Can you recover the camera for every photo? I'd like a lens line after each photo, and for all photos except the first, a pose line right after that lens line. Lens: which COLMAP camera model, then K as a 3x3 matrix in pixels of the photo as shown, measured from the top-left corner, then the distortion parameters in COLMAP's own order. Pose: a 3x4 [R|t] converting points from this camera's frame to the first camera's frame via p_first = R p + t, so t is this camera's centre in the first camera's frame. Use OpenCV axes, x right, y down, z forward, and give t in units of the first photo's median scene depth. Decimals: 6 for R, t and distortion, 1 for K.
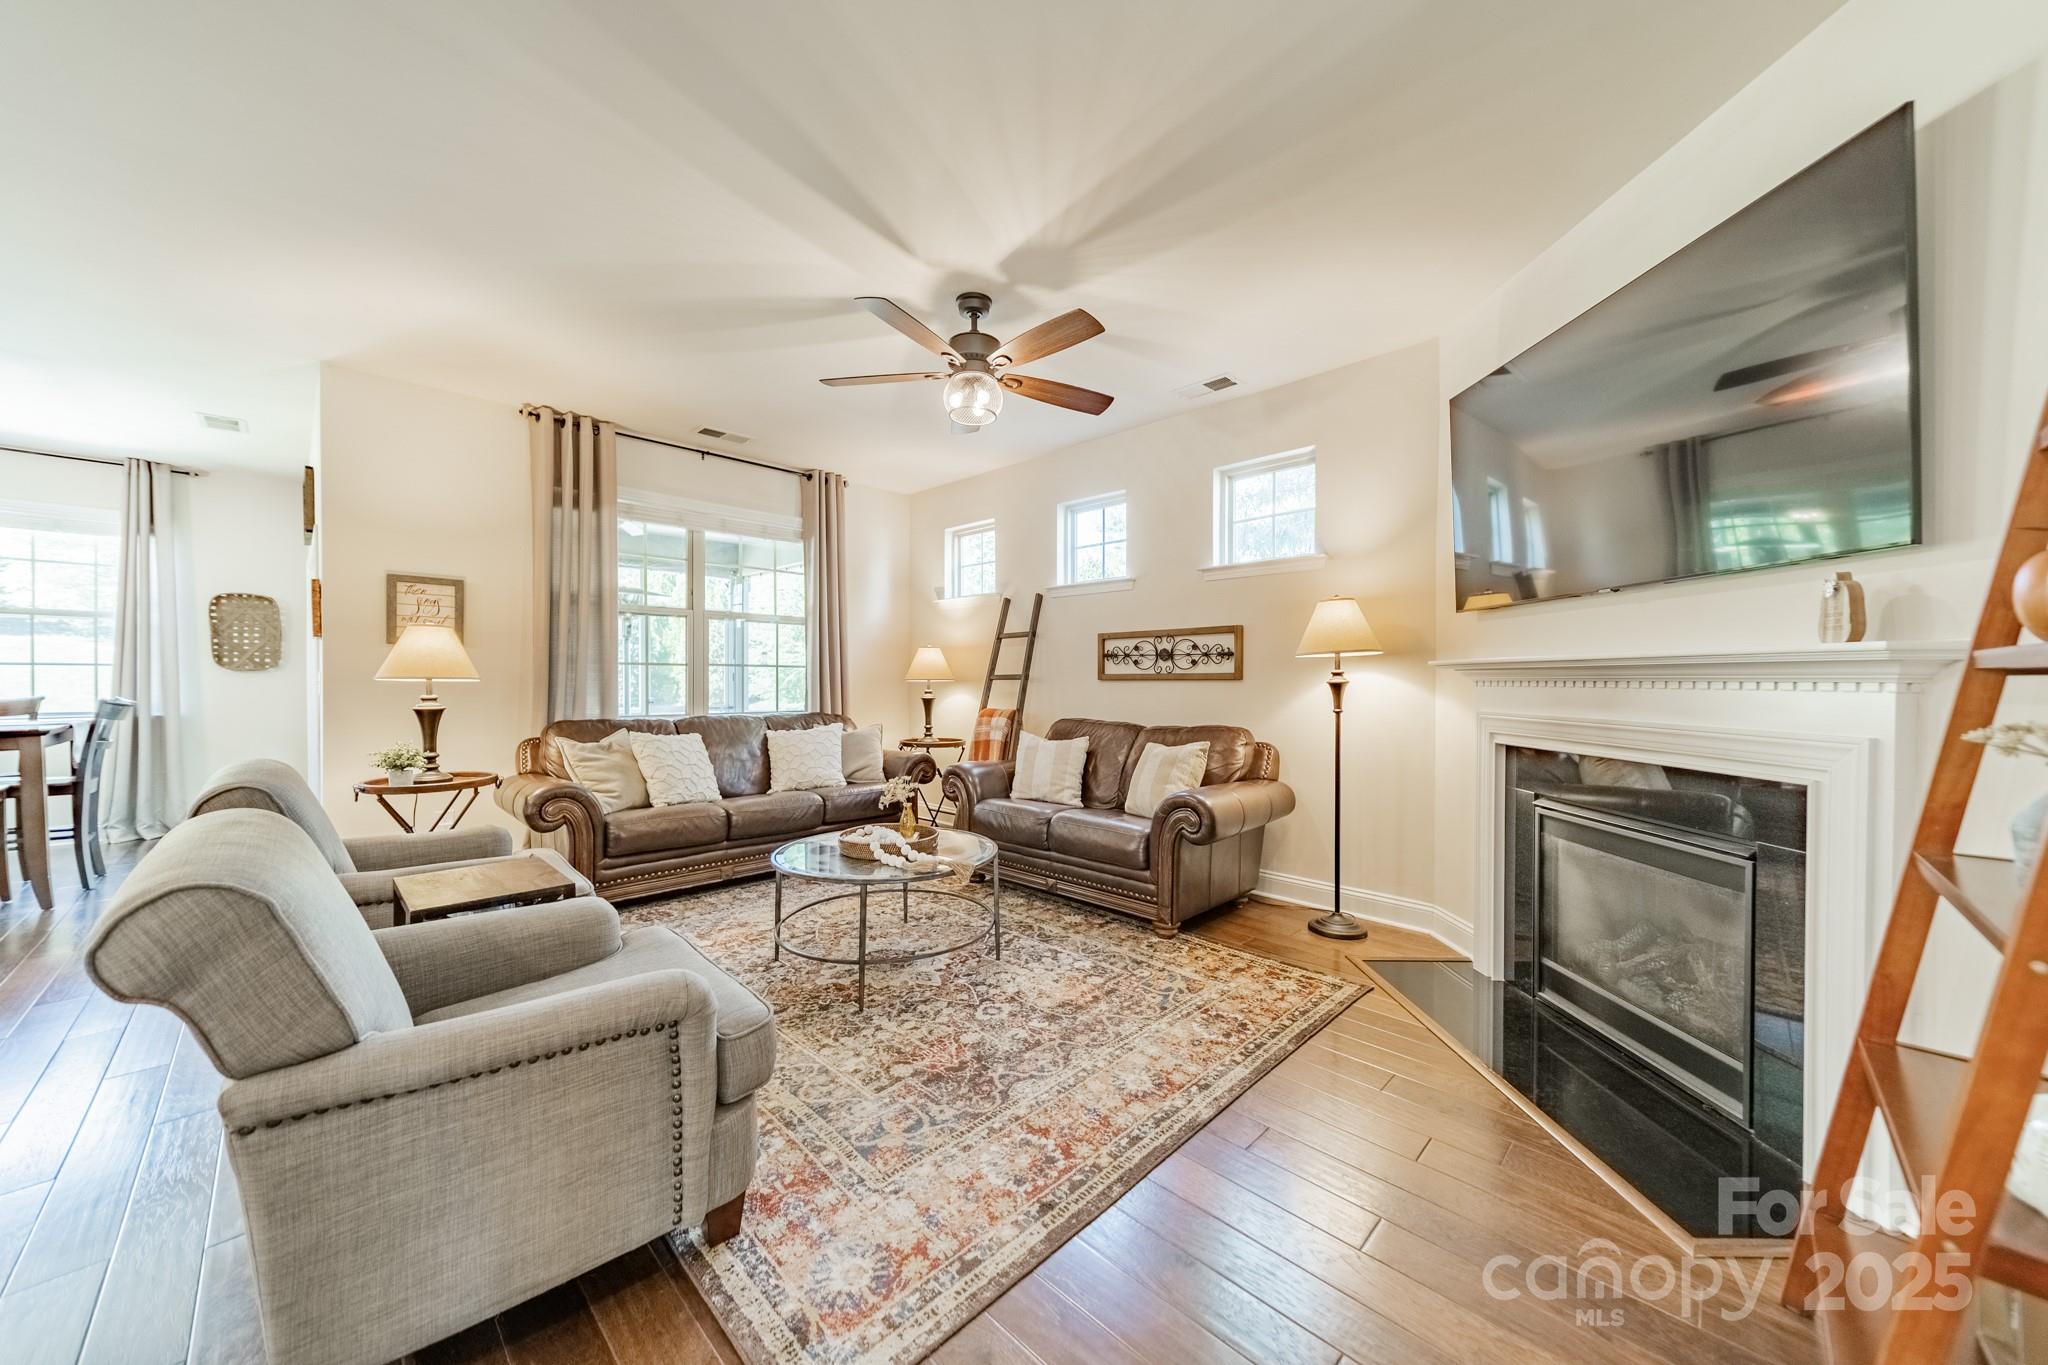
lens RADIAL K [[723.9, 0, 1033.5], [0, 723.9, 686.1], [0, 0, 1]] dist [0.007355, 0.000103]
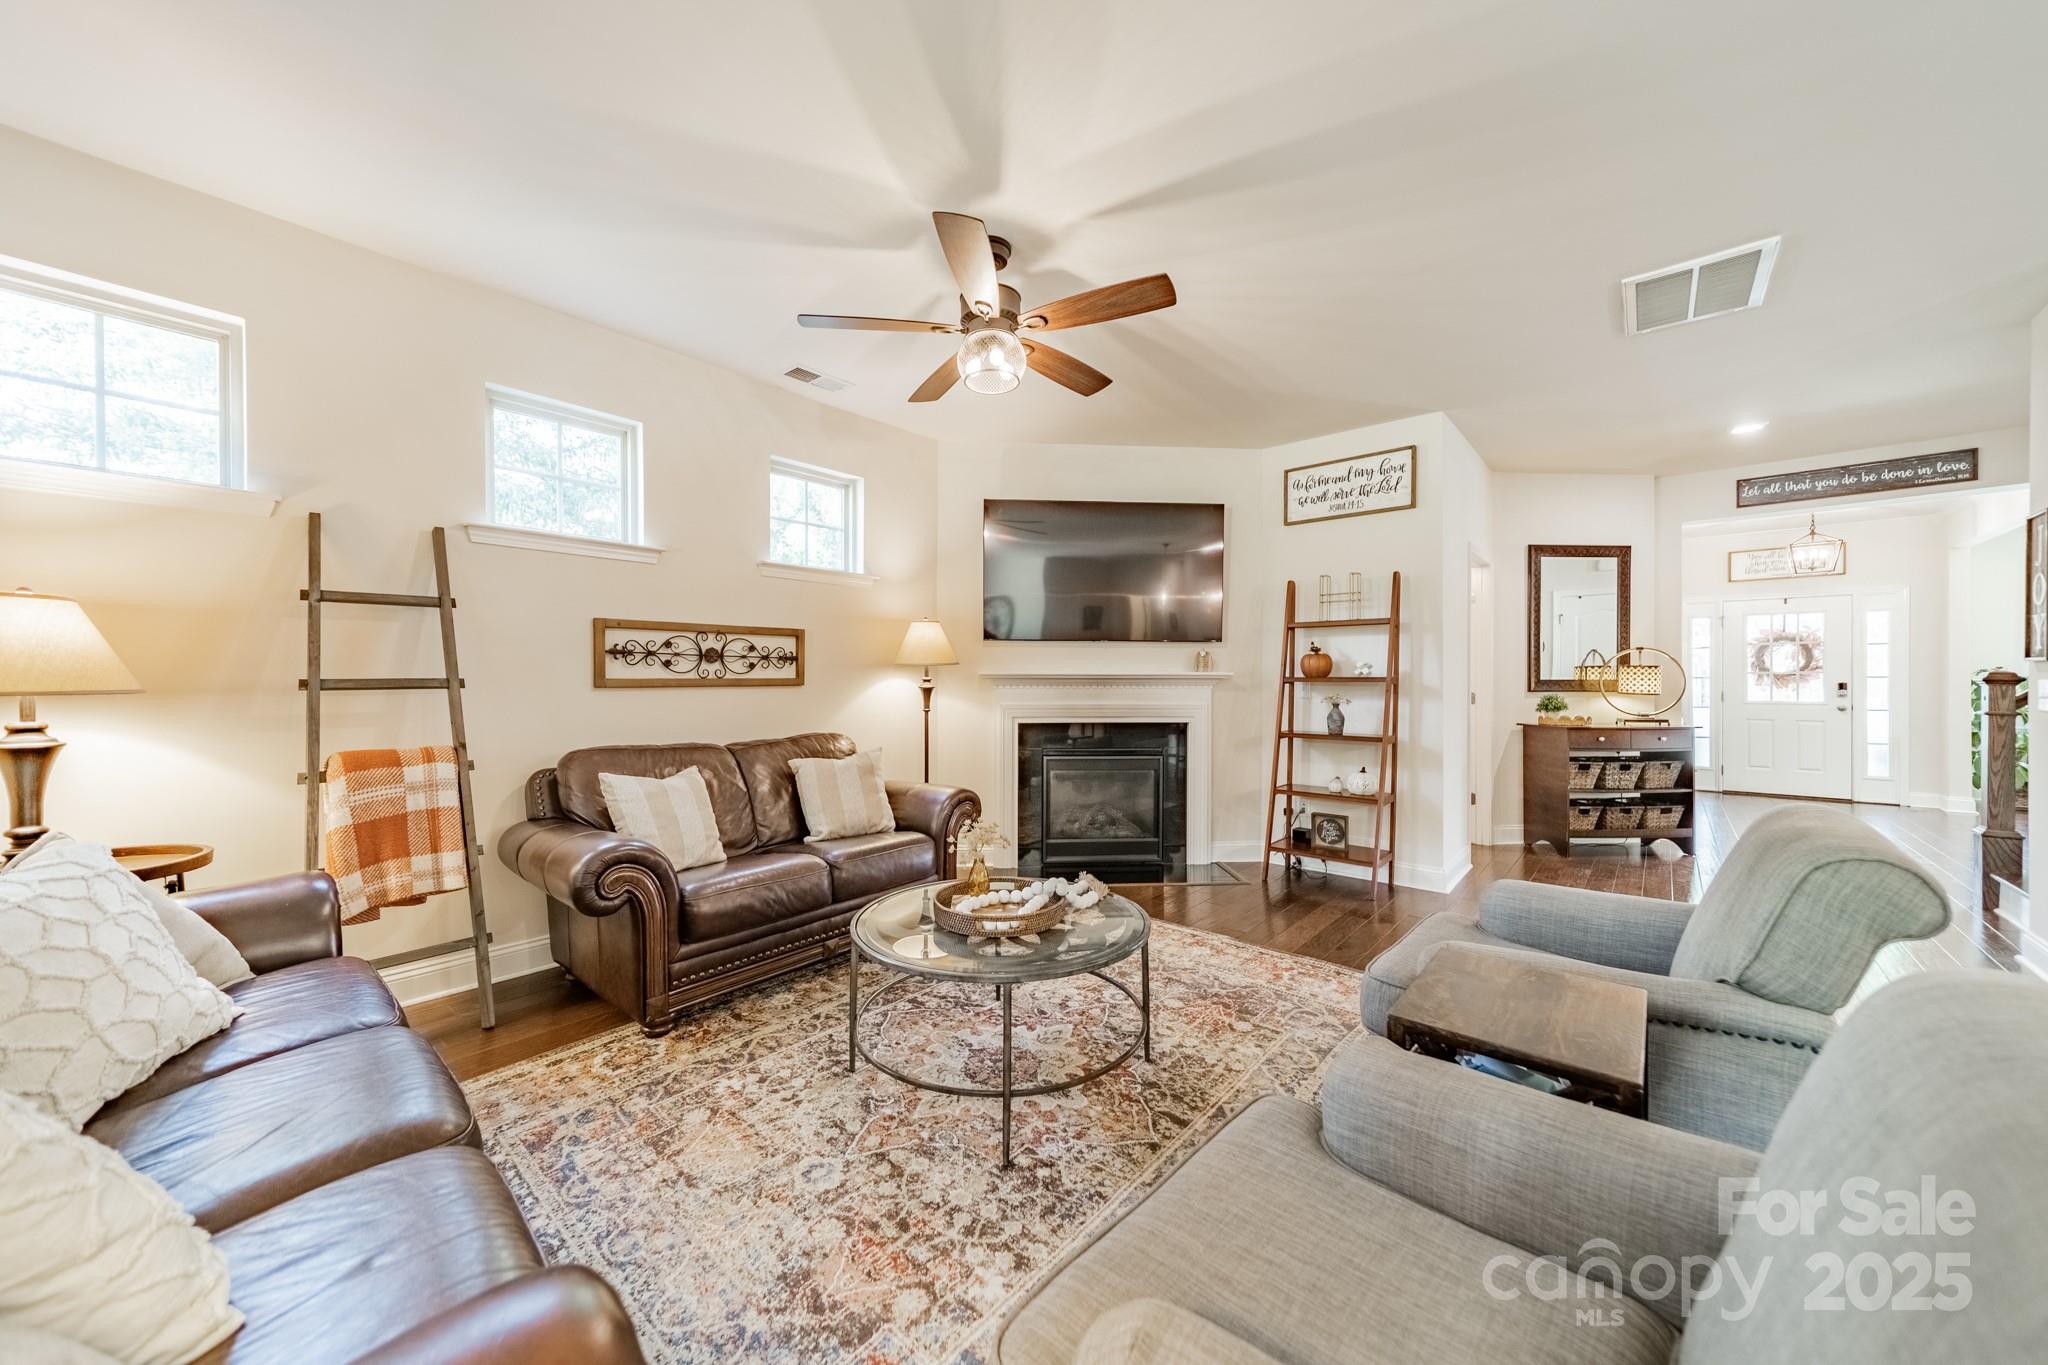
lens RADIAL K [[723.9, 0, 1029.7], [0, 723.9, 683.9], [0, 0, 1]] dist [0.007355, 0.000103]
pose [[-0.062041, -0.006654, 0.998051, -0.675159], [0.008198, 0.999941, 0.007176, -0.014872], [-0.998040, 0.008628, -0.061983, 0.722904]]
